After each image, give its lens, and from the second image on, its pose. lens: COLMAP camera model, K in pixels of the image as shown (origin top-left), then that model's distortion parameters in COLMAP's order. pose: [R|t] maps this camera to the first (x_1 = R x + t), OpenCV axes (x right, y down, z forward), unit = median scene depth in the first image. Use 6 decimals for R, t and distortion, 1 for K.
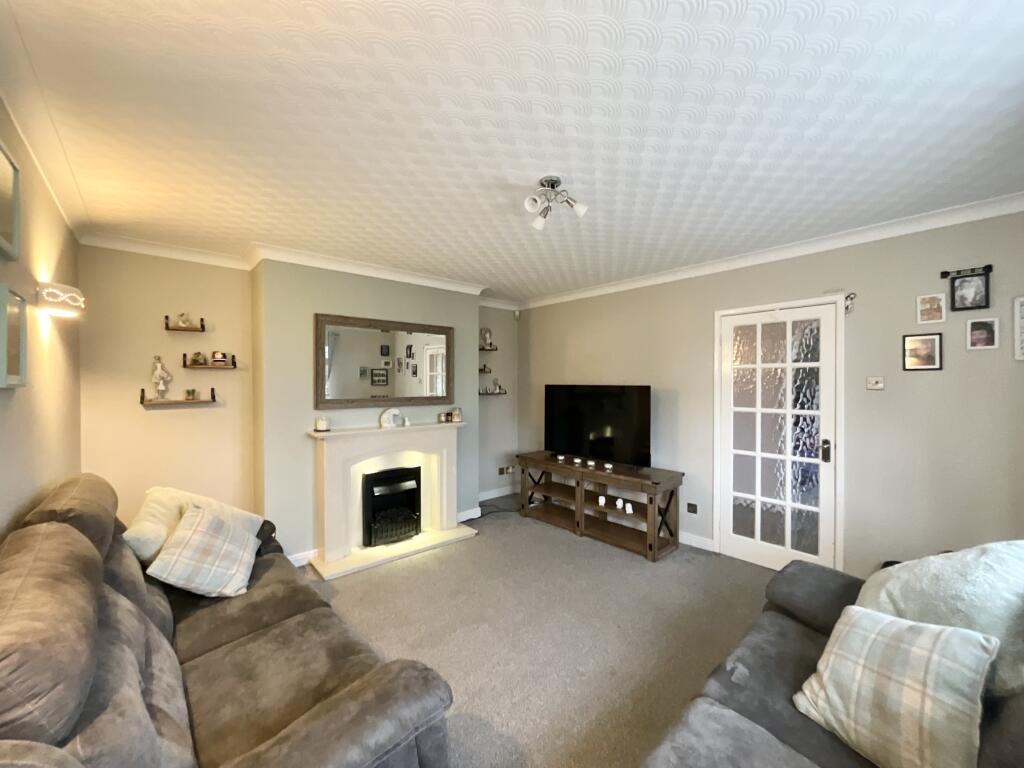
lens RADIAL K [[407.2, 0, 512.0], [0, 407.2, 384.0], [0, 0, 1]] dist [0.000327, 0.000088]
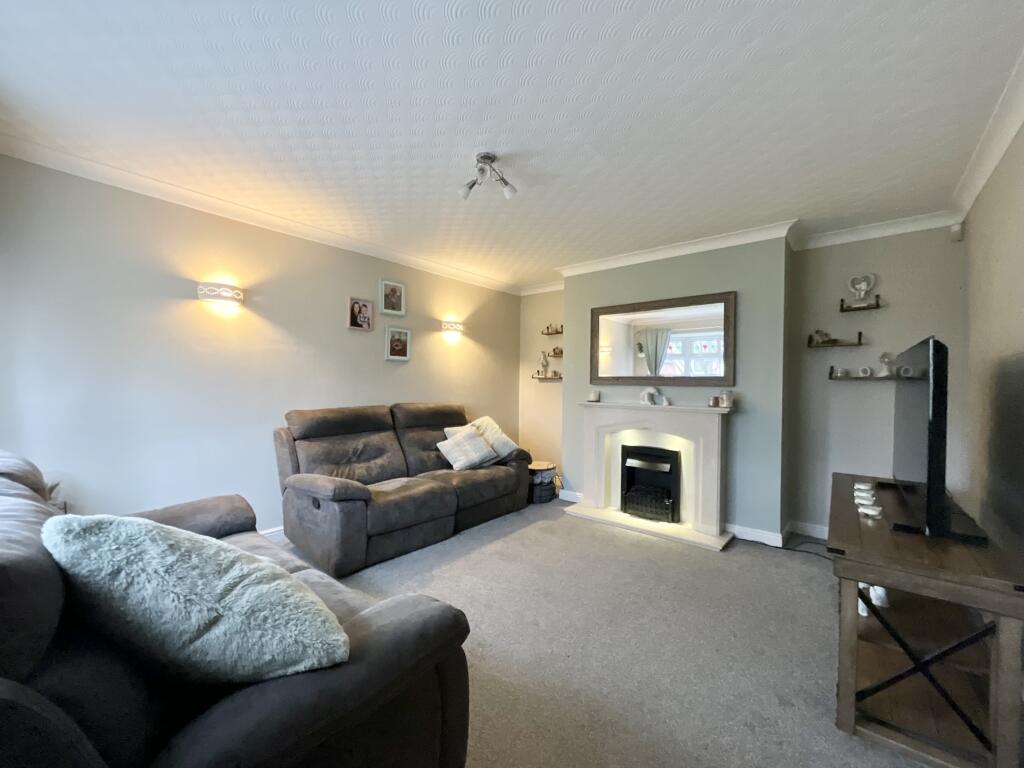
lens RADIAL K [[407.2, 0, 512.0], [0, 407.2, 384.0], [0, 0, 1]] dist [0.000327, 0.000088]
pose [[0.160662, 0.005729, -0.986993, 0.669047], [-0.015488, 0.999875, 0.003283, 0.056349], [0.986888, 0.014759, 0.160731, 0.512048]]
